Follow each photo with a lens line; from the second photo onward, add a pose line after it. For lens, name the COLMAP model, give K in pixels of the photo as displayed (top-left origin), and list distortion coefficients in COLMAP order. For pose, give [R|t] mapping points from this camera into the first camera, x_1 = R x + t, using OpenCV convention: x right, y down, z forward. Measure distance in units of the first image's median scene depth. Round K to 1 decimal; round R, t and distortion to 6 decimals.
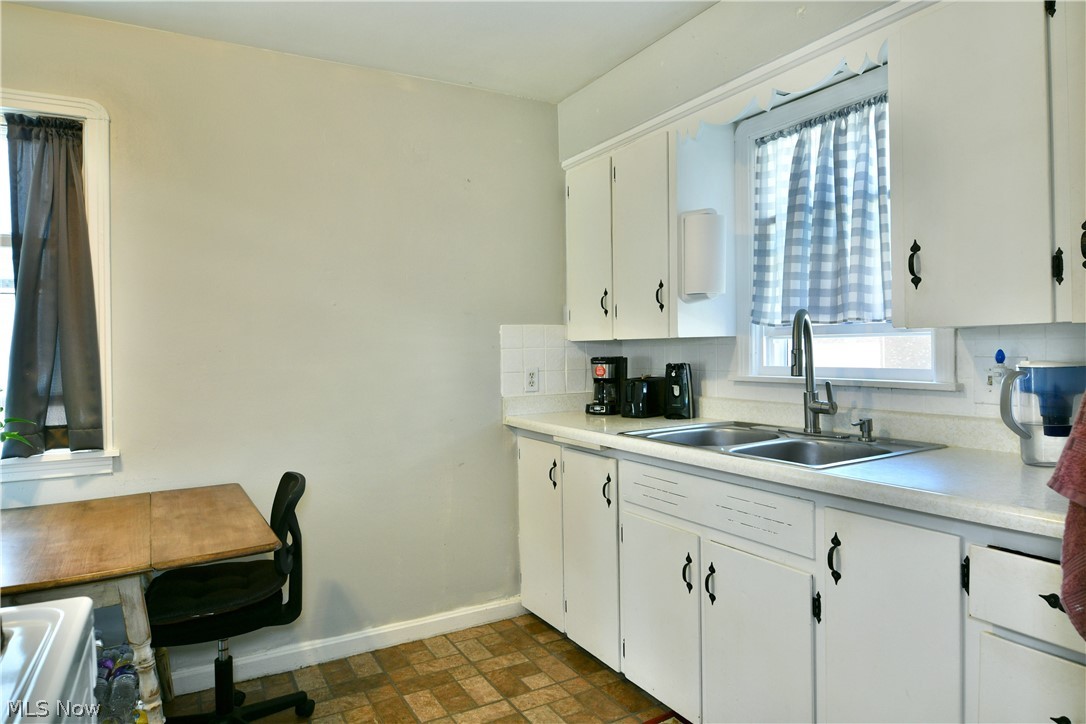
lens RADIAL K [[664.0, 0, 528.6], [0, 664.0, 347.2], [0, 0, 1]] dist [-0.010408, -0.006663]
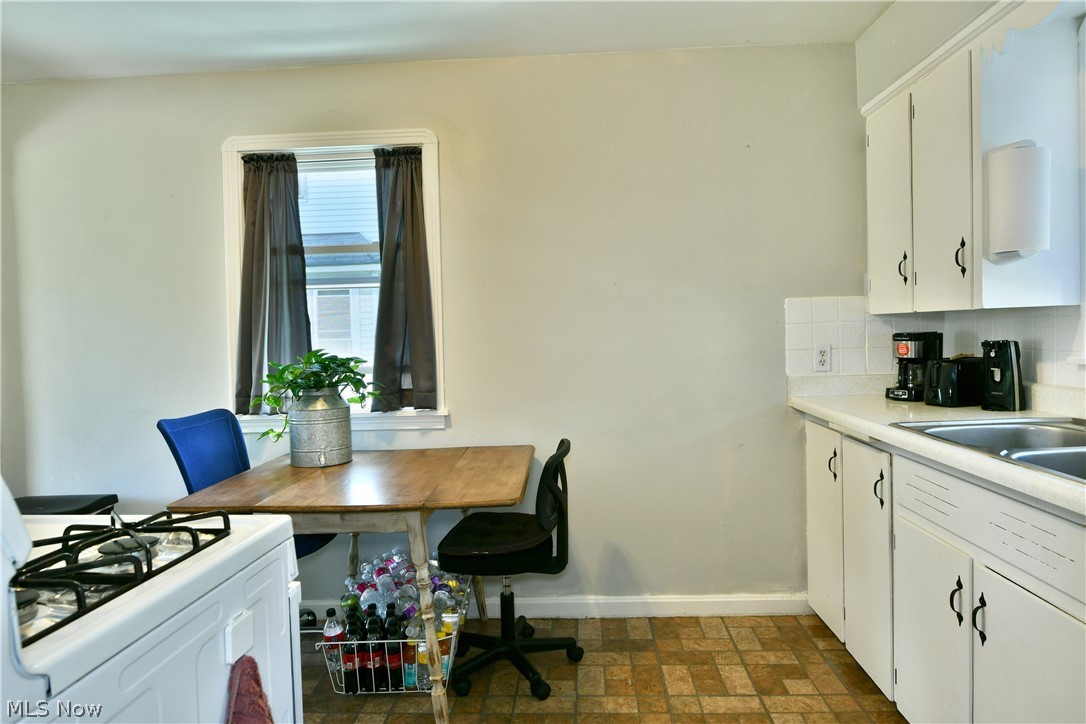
lens RADIAL K [[664.0, 0, 535.0], [0, 664.0, 338.7], [0, 0, 1]] dist [-0.010408, -0.006663]
pose [[0.847395, -0.000612, -0.530962, 0.188980], [0.015105, 0.999622, 0.022955, -0.004791], [0.530747, -0.027472, 0.847085, 0.042452]]
